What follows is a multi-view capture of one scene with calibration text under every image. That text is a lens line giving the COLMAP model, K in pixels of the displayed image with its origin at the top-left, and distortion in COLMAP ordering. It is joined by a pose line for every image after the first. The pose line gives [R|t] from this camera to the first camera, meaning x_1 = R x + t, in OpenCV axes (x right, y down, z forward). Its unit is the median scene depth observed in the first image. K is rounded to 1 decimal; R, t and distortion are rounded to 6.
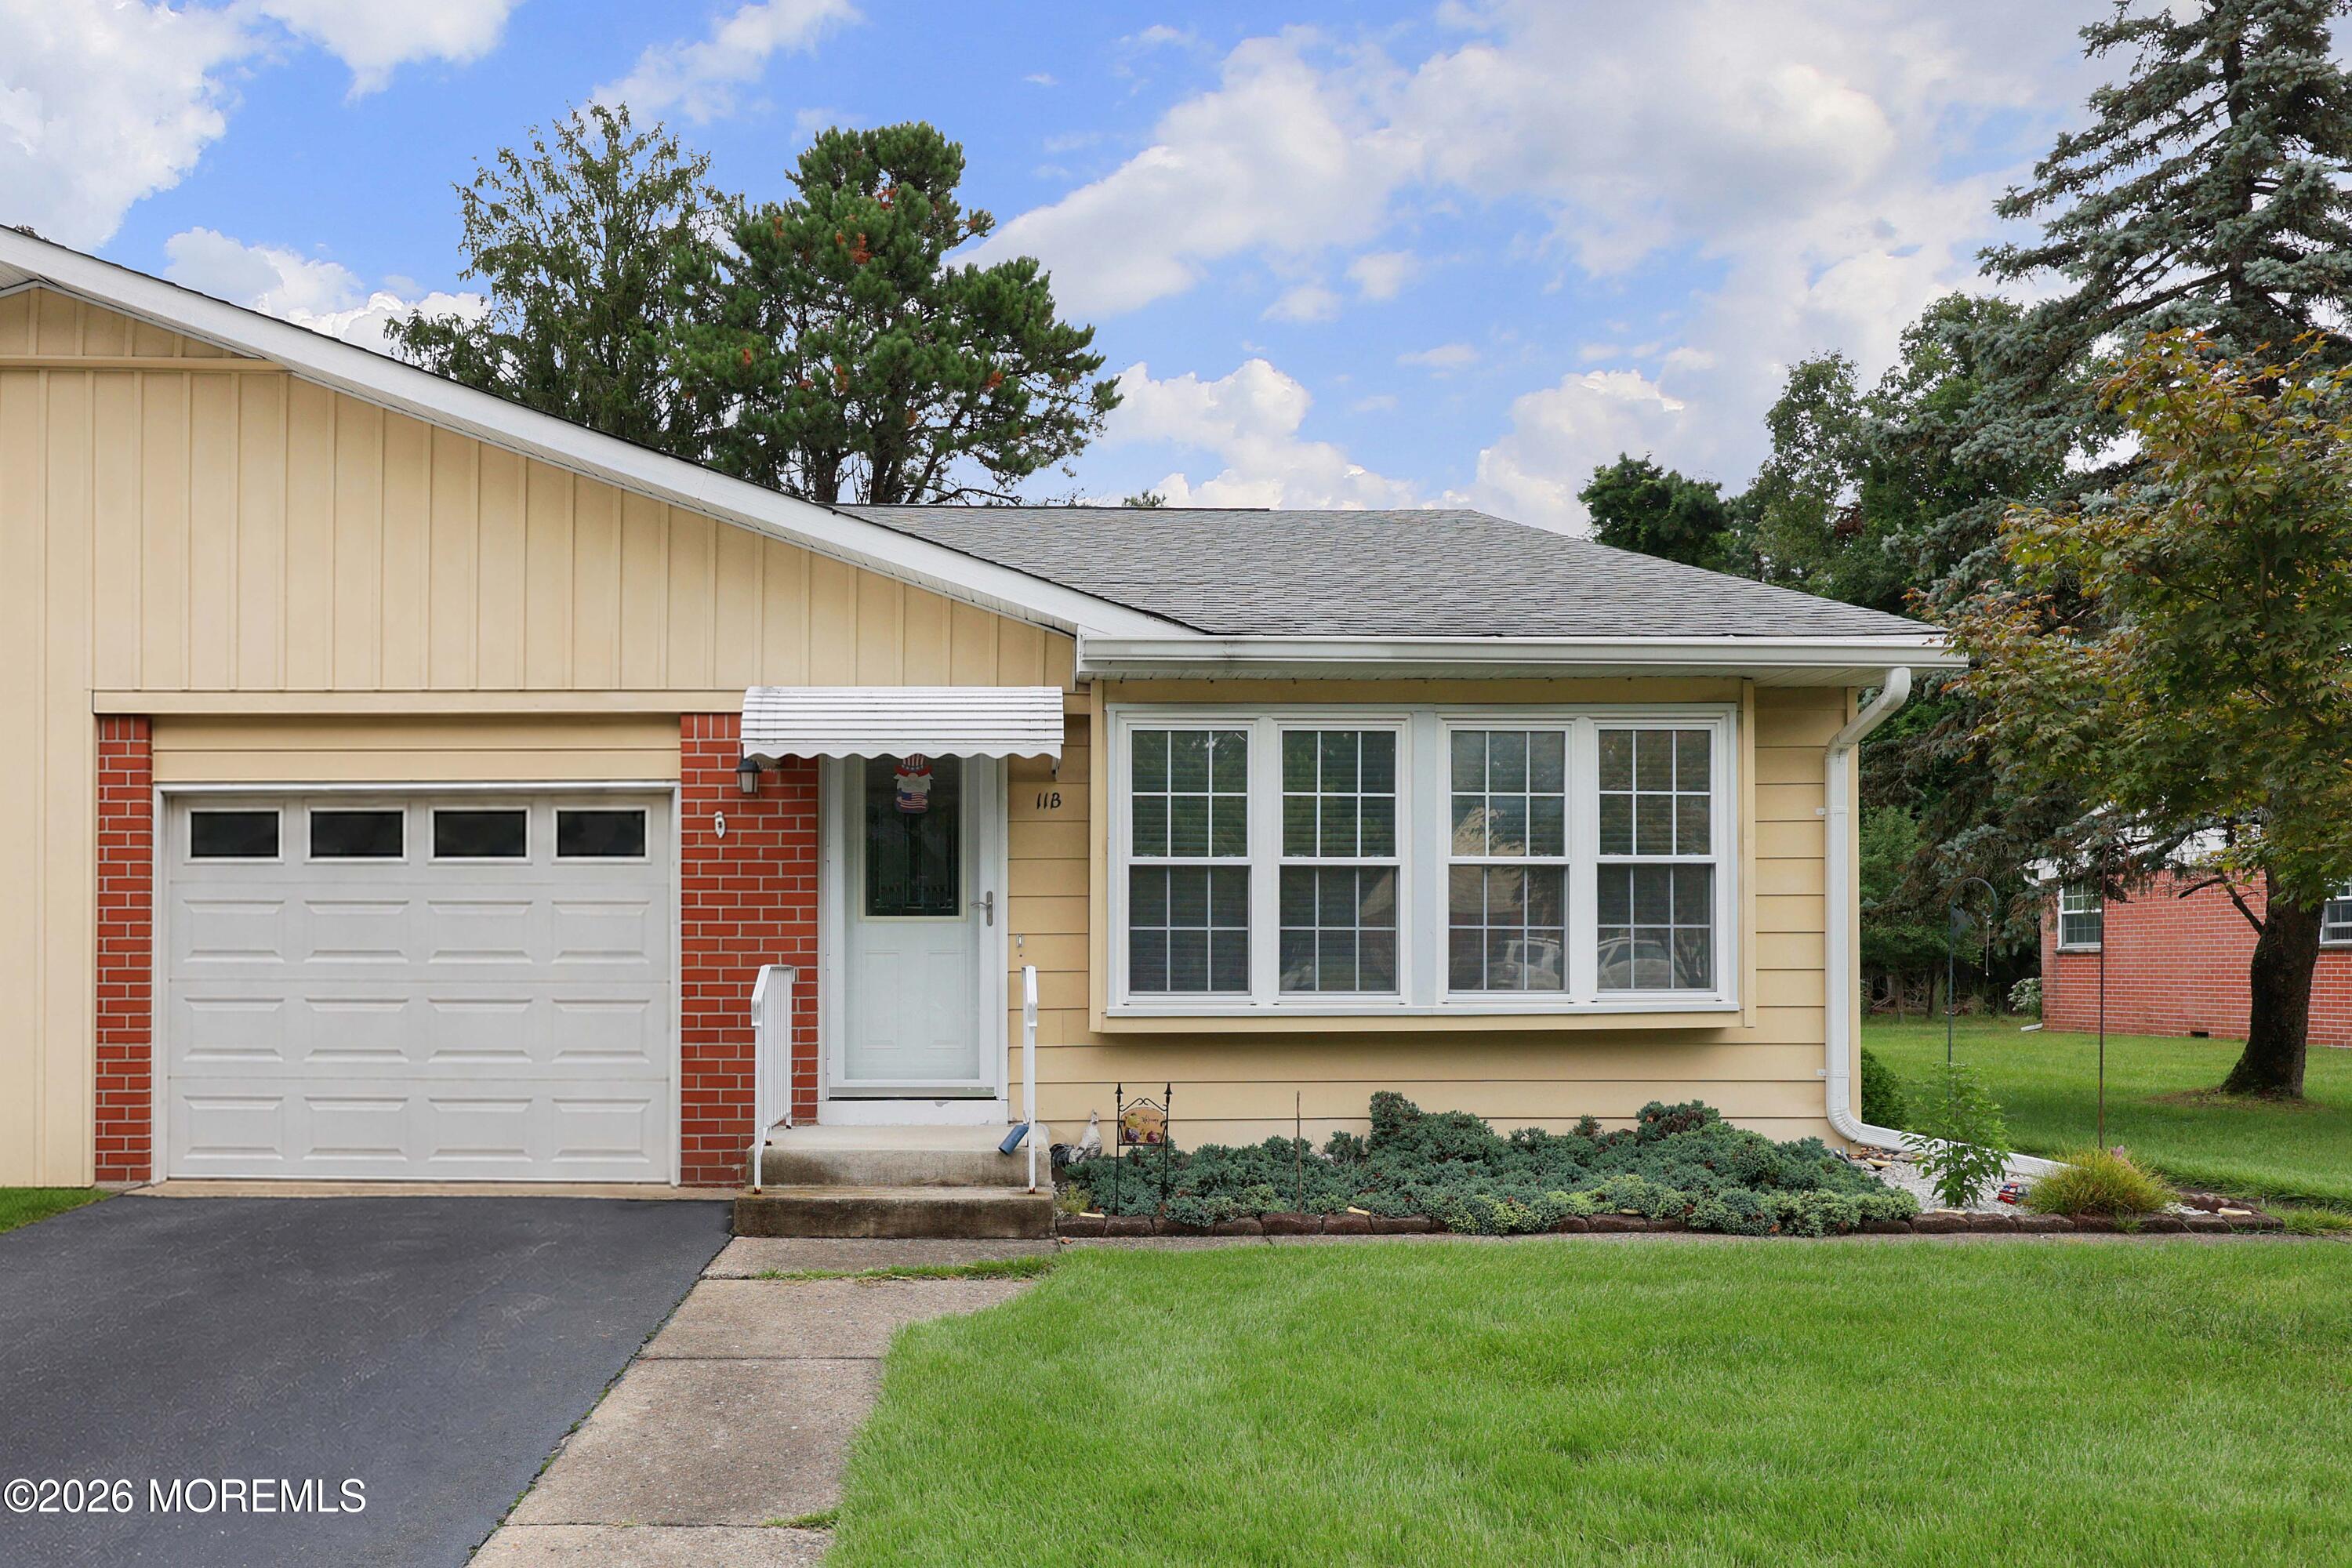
lens RADIAL K [[1712.9, 0, 984.5], [0, 1712.9, 926.6], [0, 0, 1]] dist [0.006413, 0.000671]
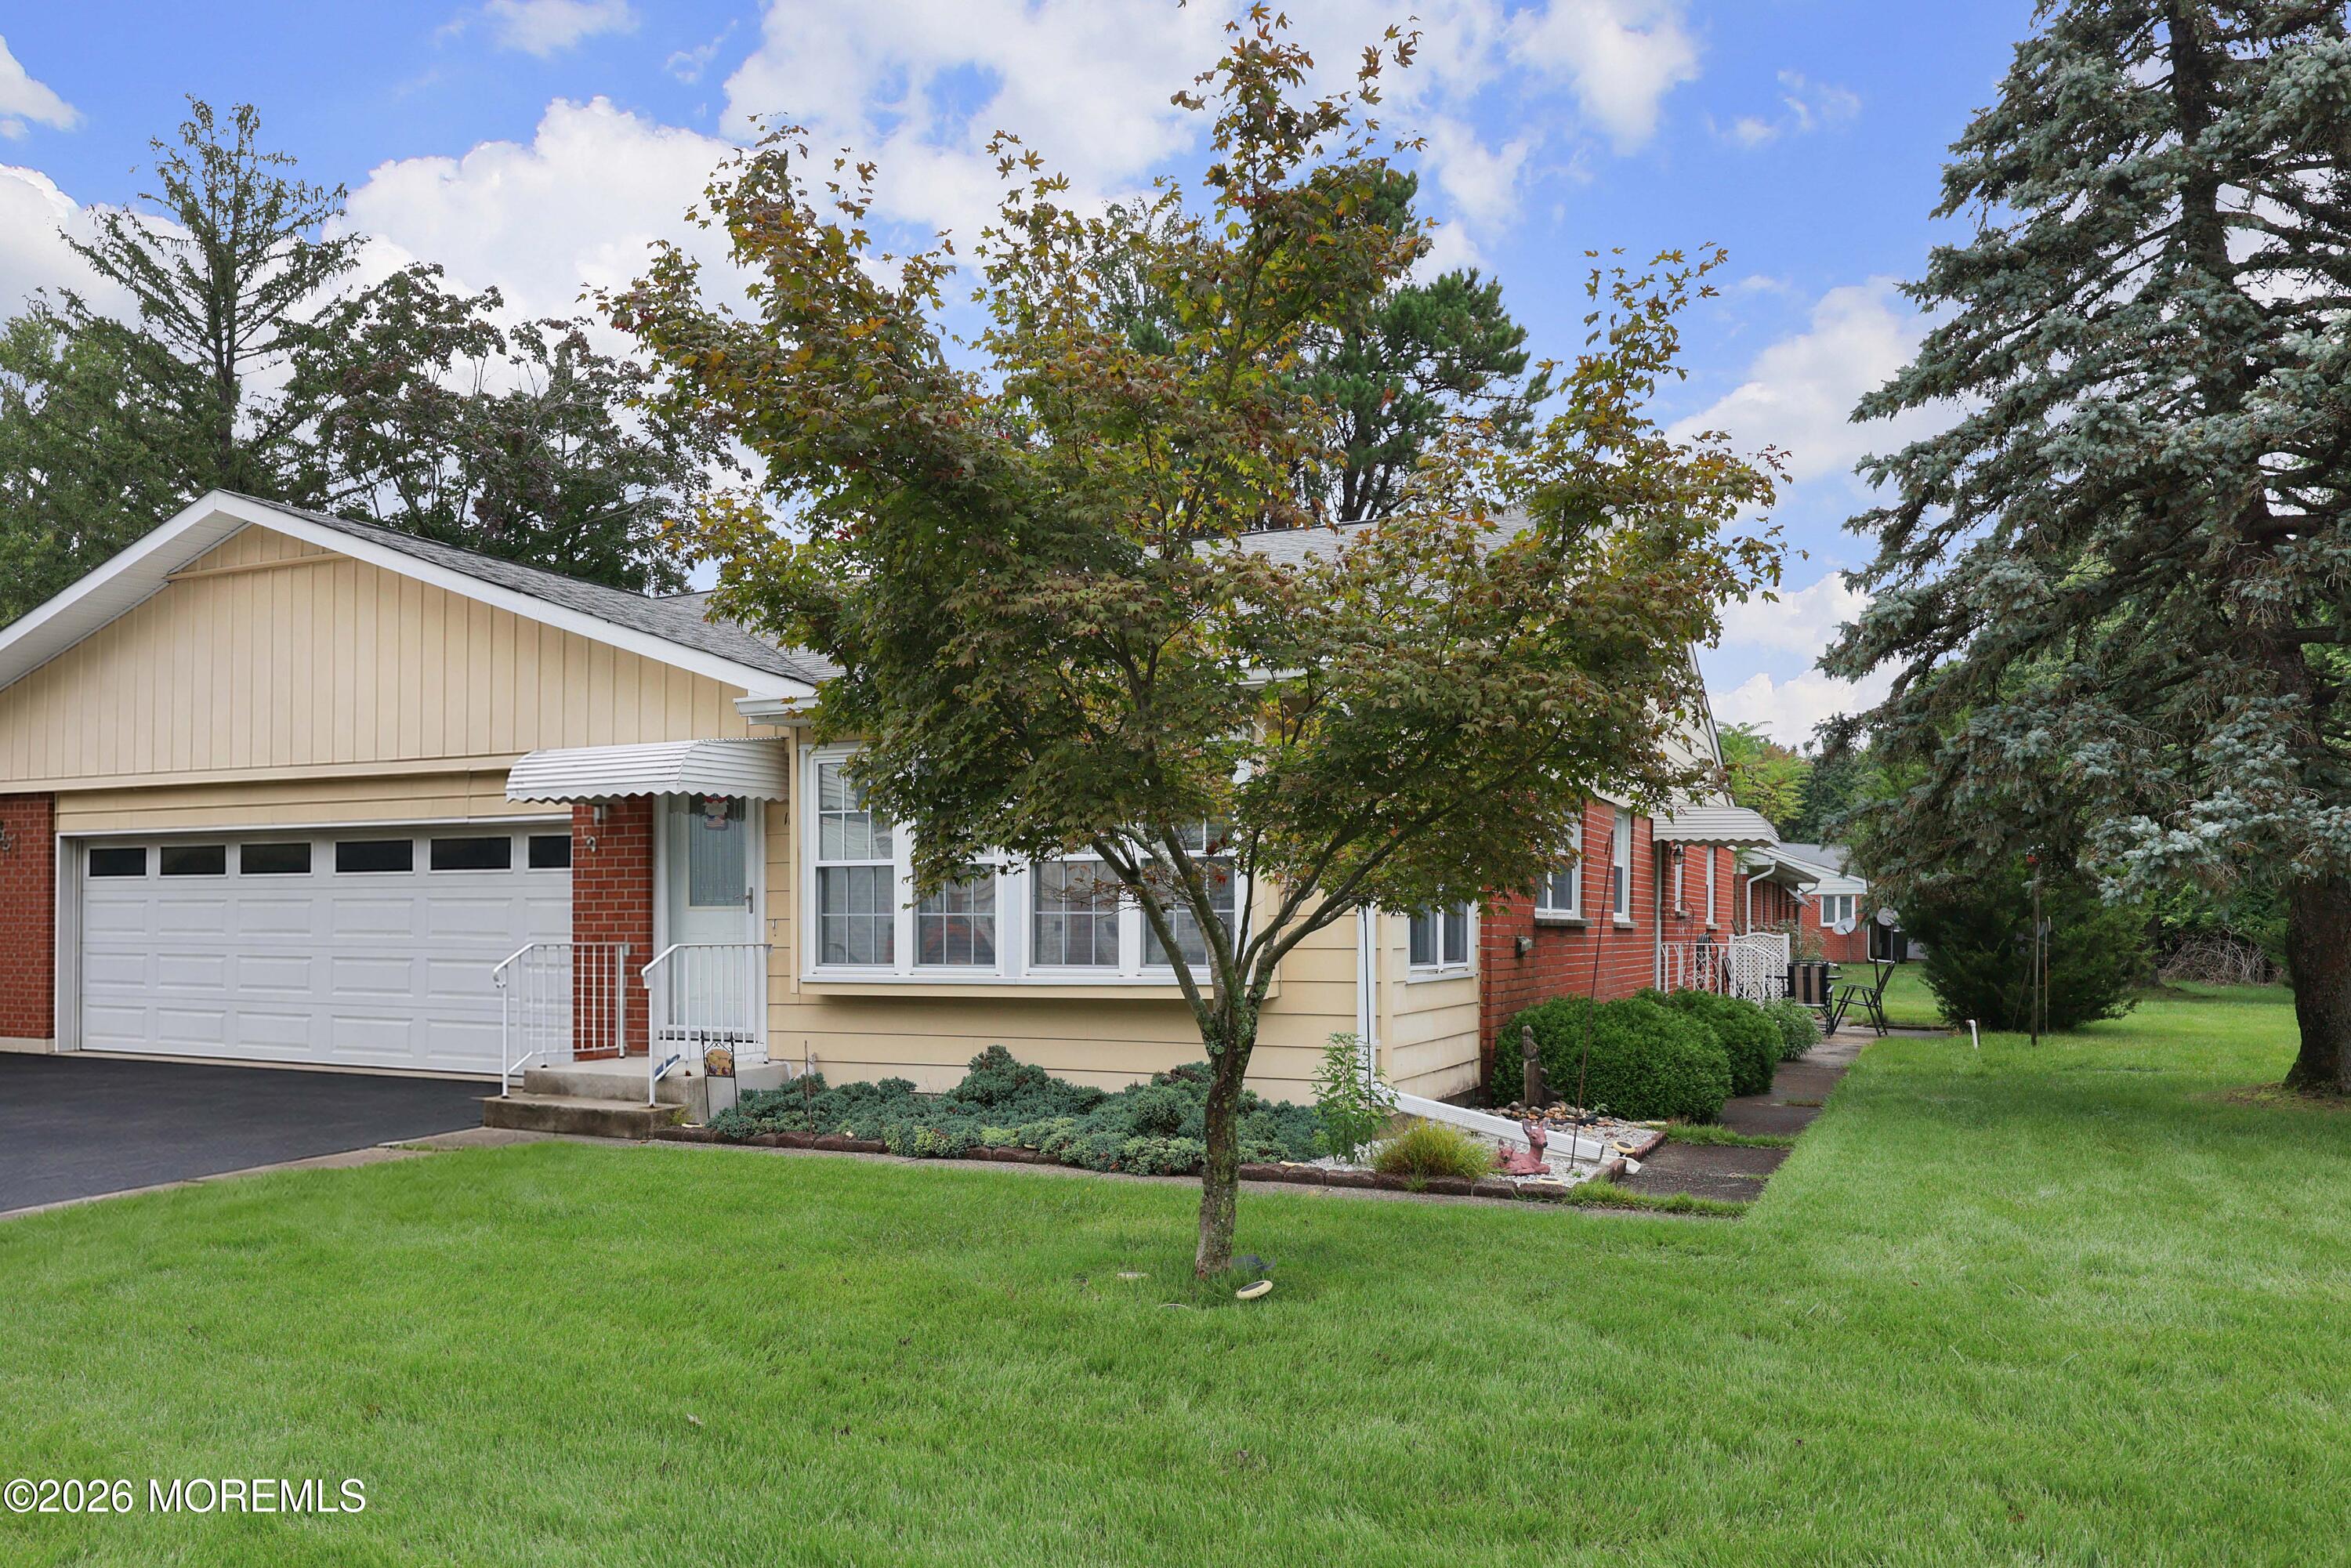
lens RADIAL K [[1623.2, 0, 1054.2], [0, 1623.2, 896.3], [0, 0, 1]] dist [-0.007820, 0.015521]
pose [[0.890462, -0.010615, -0.454933, 0.809184], [0.010103, 0.999943, -0.003556, -0.007074], [0.454945, -0.001430, 0.890519, -0.019429]]
